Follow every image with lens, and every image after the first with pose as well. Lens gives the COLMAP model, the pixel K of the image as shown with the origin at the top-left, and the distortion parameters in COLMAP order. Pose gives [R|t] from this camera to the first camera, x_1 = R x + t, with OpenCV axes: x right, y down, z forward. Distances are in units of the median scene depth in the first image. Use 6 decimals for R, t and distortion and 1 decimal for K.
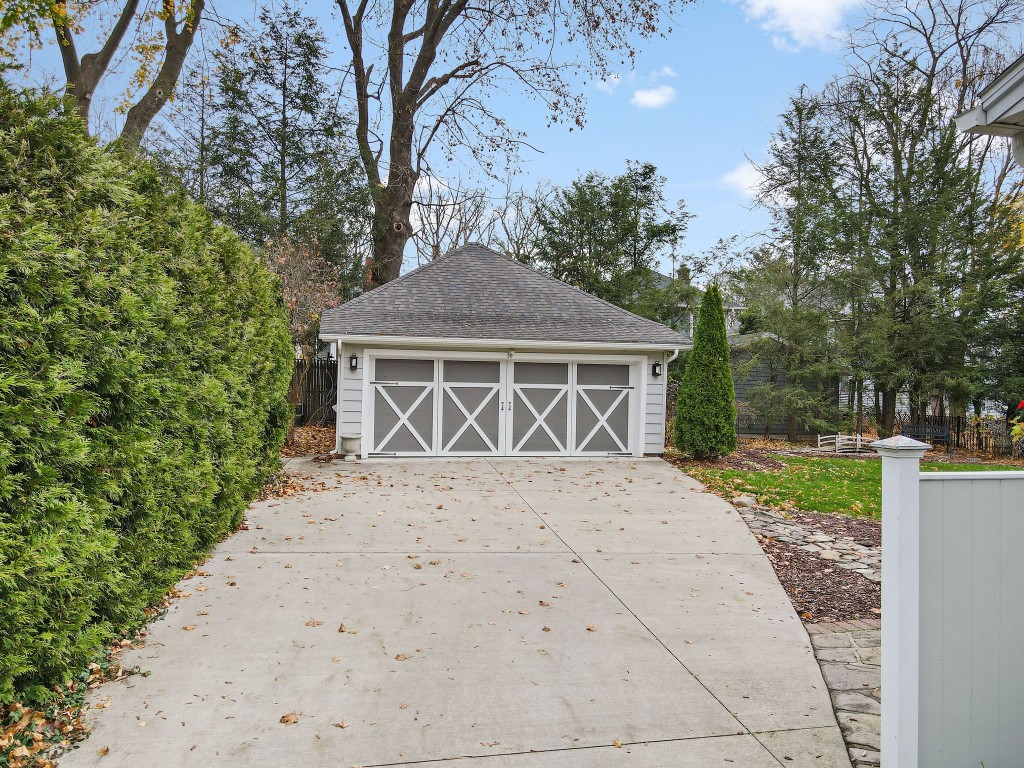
lens RADIAL K [[751.0, 0, 509.9], [0, 751.0, 380.2], [0, 0, 1]] dist [0.015183, -0.000045]
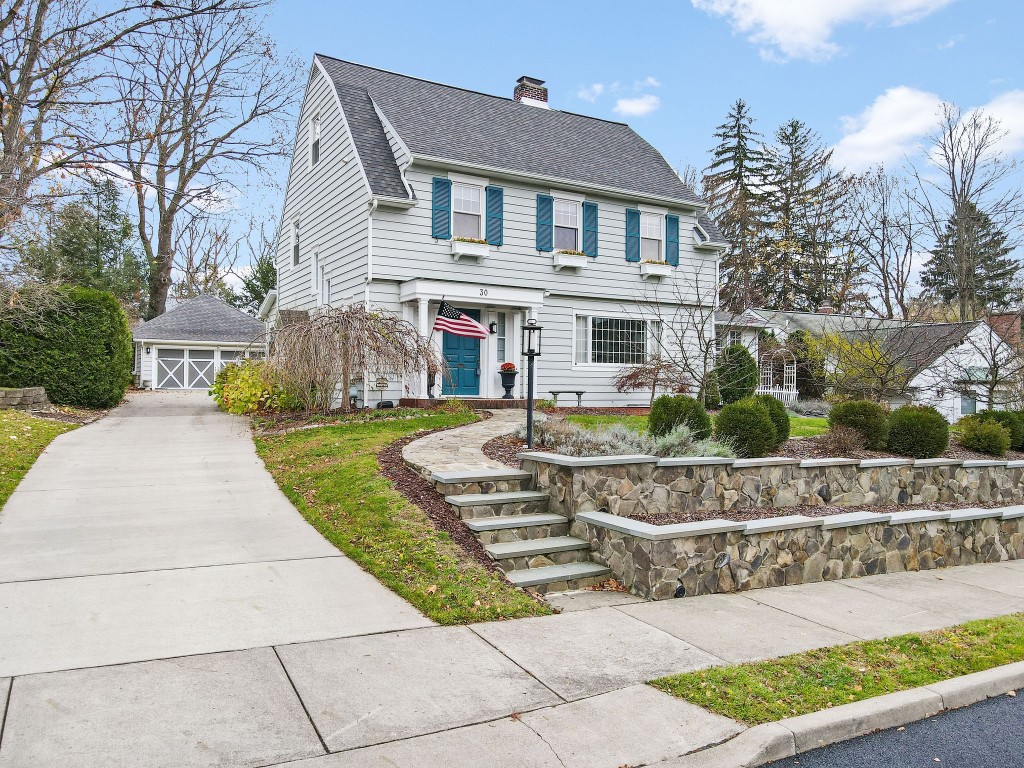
lens RADIAL K [[751.0, 0, 513.6], [0, 751.0, 380.7], [0, 0, 1]] dist [0.015183, -0.000045]
pose [[0.954704, -0.009671, 0.297400, 0.184965], [0.007838, 0.999942, 0.007356, 0.062200], [-0.297454, -0.004692, 0.954725, -1.592038]]
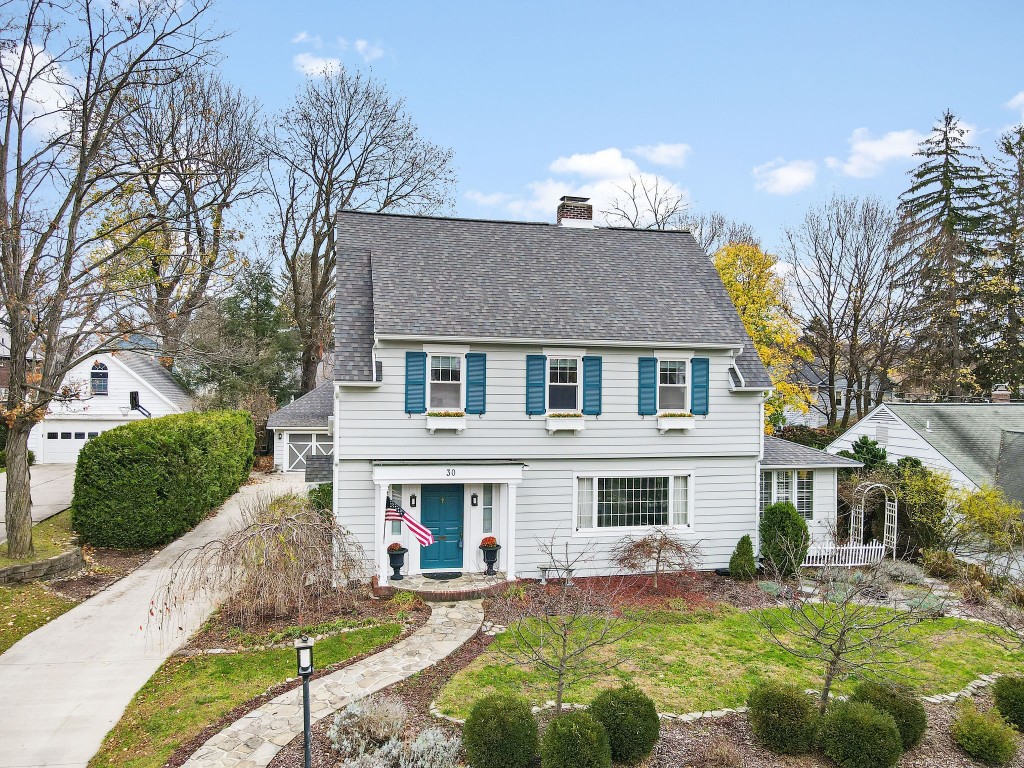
lens RADIAL K [[751.0, 0, 507.0], [0, 751.0, 382.9], [0, 0, 1]] dist [0.015183, -0.000045]
pose [[0.999973, -0.007157, -0.001724, 0.573552], [0.007159, 0.999974, 0.001055, -0.199441], [0.001717, -0.001067, 0.999998, -1.587241]]
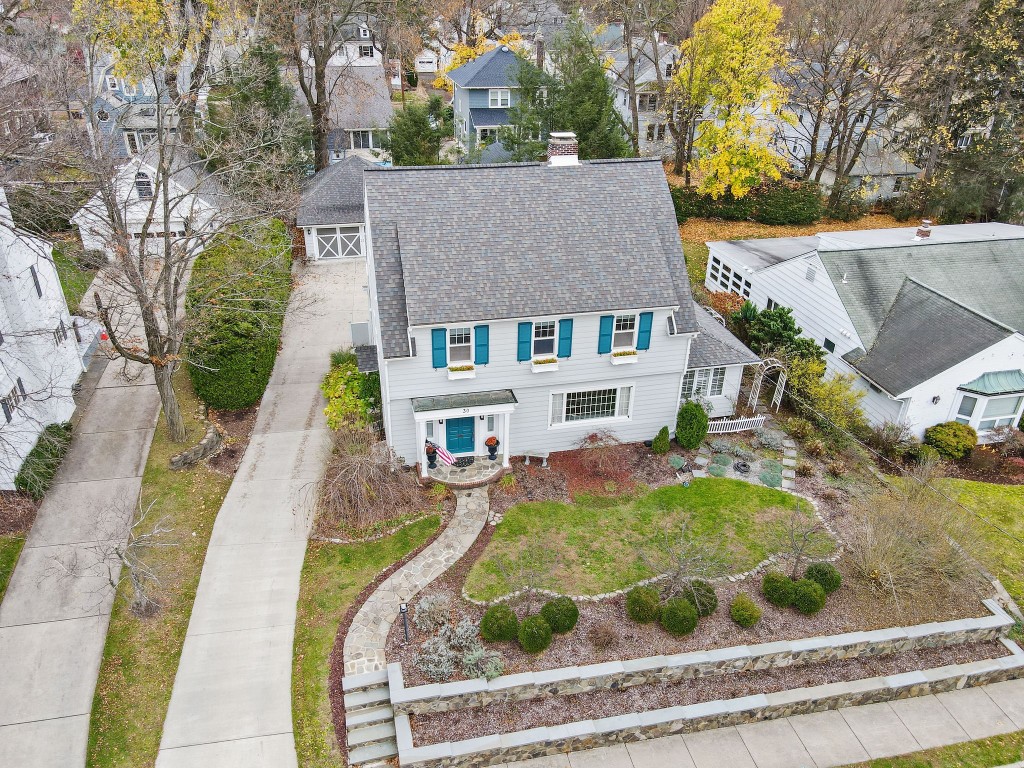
lens RADIAL K [[751.0, 0, 504.0], [0, 751.0, 382.6], [0, 0, 1]] dist [0.015183, -0.000045]
pose [[0.999969, -0.001261, -0.007795, 0.584687], [0.004891, 0.873883, 0.486112, -0.929499], [0.006199, -0.486135, 0.873862, -1.896606]]
